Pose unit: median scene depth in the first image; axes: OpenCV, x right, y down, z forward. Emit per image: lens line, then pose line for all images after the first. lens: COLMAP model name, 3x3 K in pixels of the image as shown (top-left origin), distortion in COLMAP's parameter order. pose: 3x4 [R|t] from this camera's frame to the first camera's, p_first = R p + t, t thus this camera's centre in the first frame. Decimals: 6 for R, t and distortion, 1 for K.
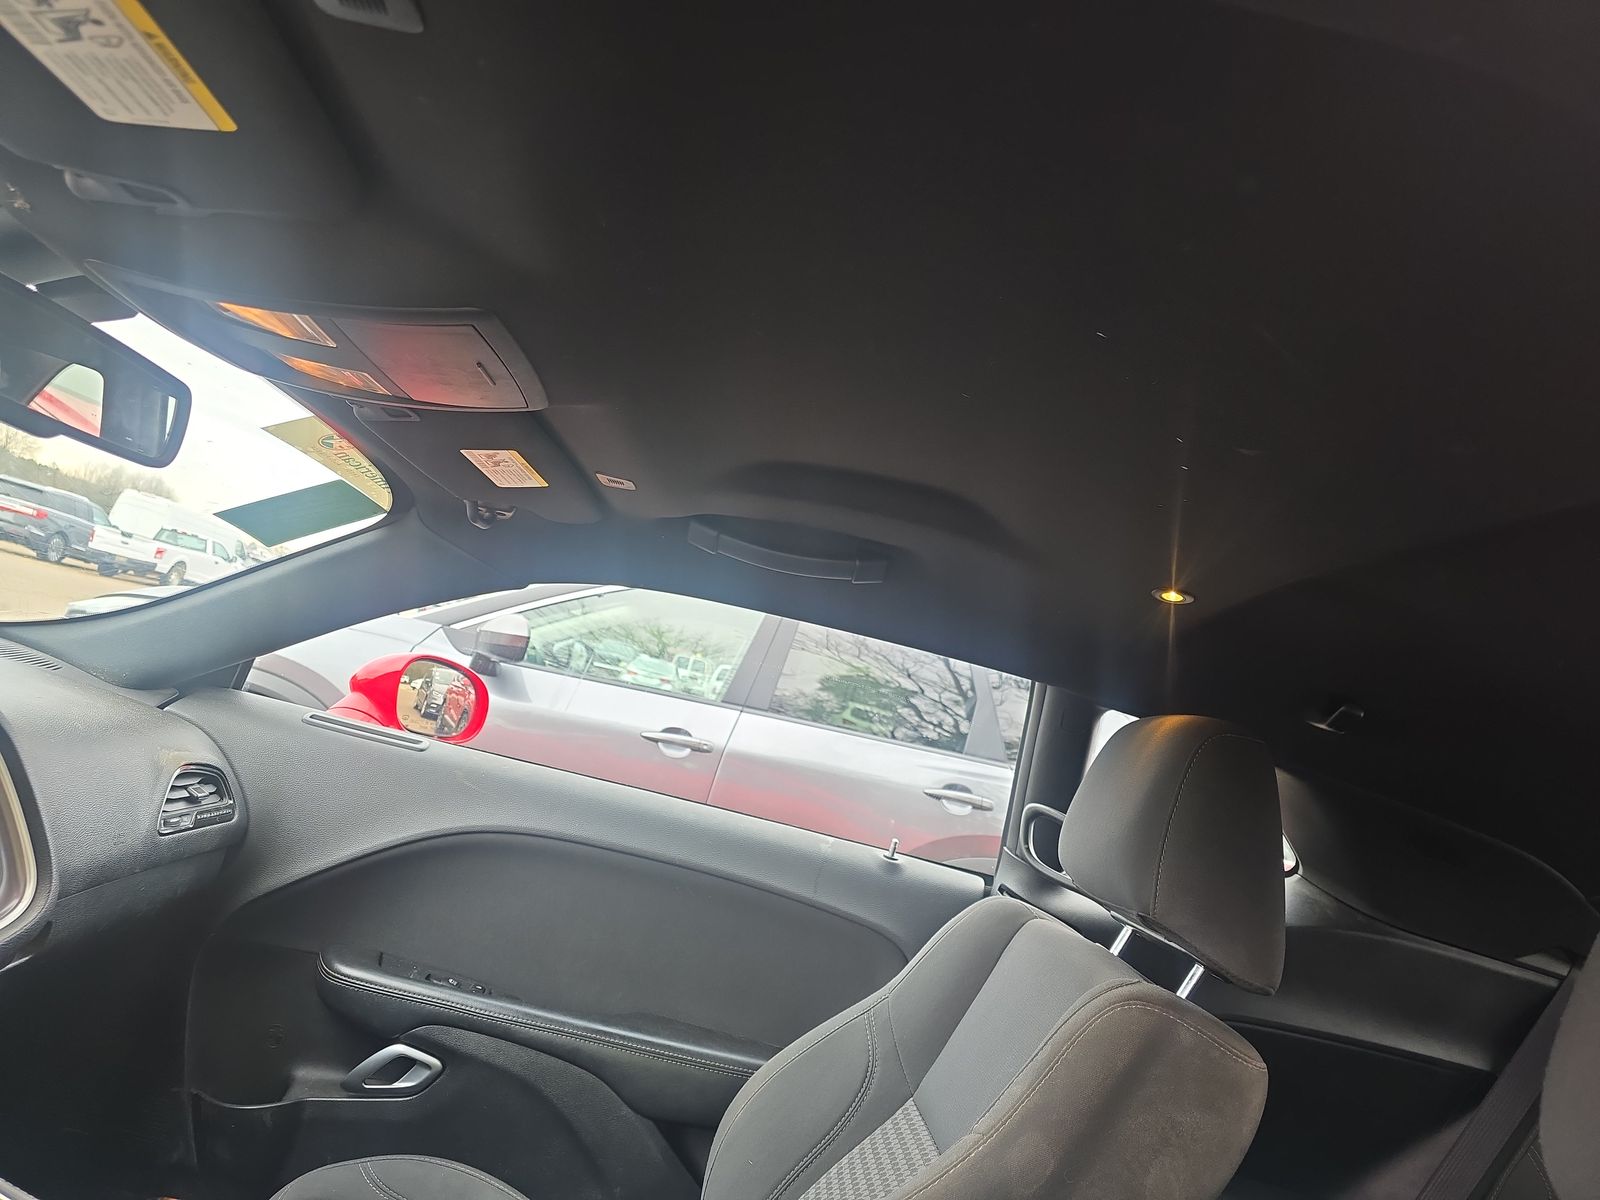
lens RADIAL K [[1086.2, 0, 804.9], [0, 1086.2, 593.6], [0, 0, 1]] dist [0.036944, -0.032938]
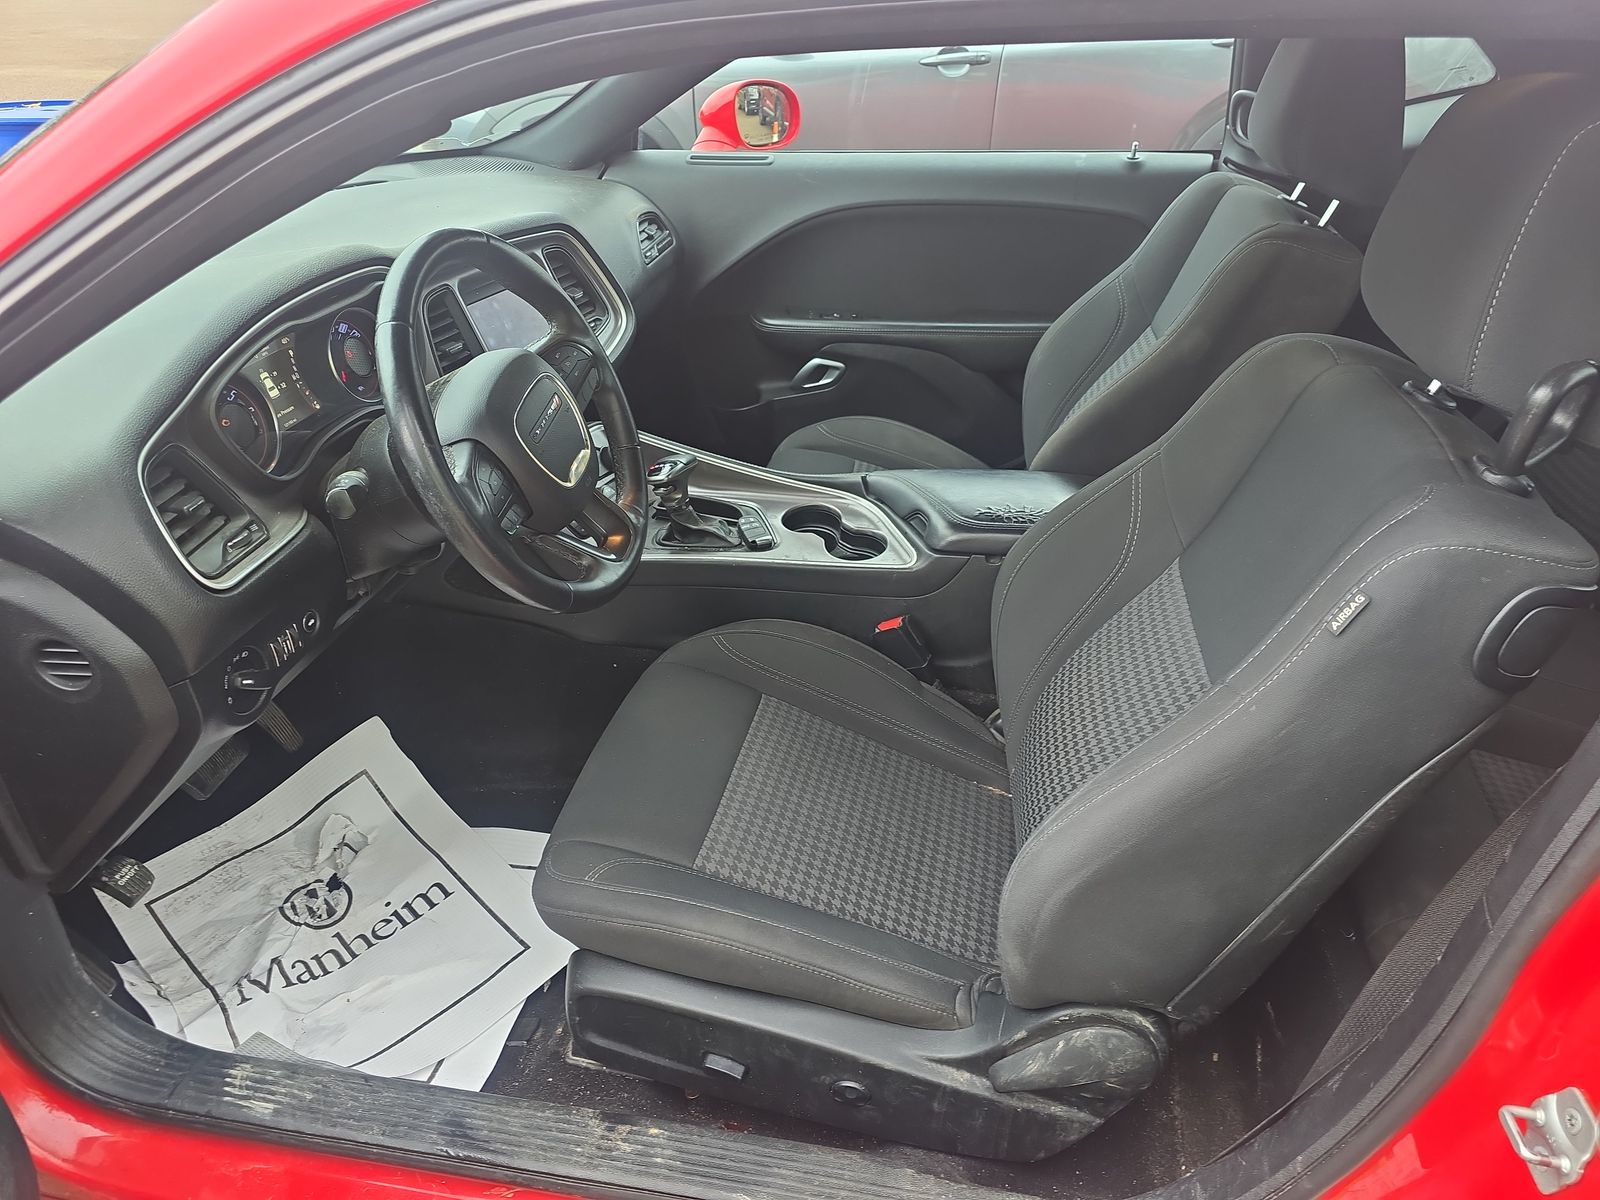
lens RADIAL K [[1086.2, 0, 802.6], [0, 1086.2, 595.4], [0, 0, 1]] dist [0.036944, -0.032938]
pose [[0.933285, -0.107803, -0.342576, 0.108958], [0.286794, 0.797868, 0.530242, -0.149443], [0.216169, -0.593115, 0.775555, -0.413001]]
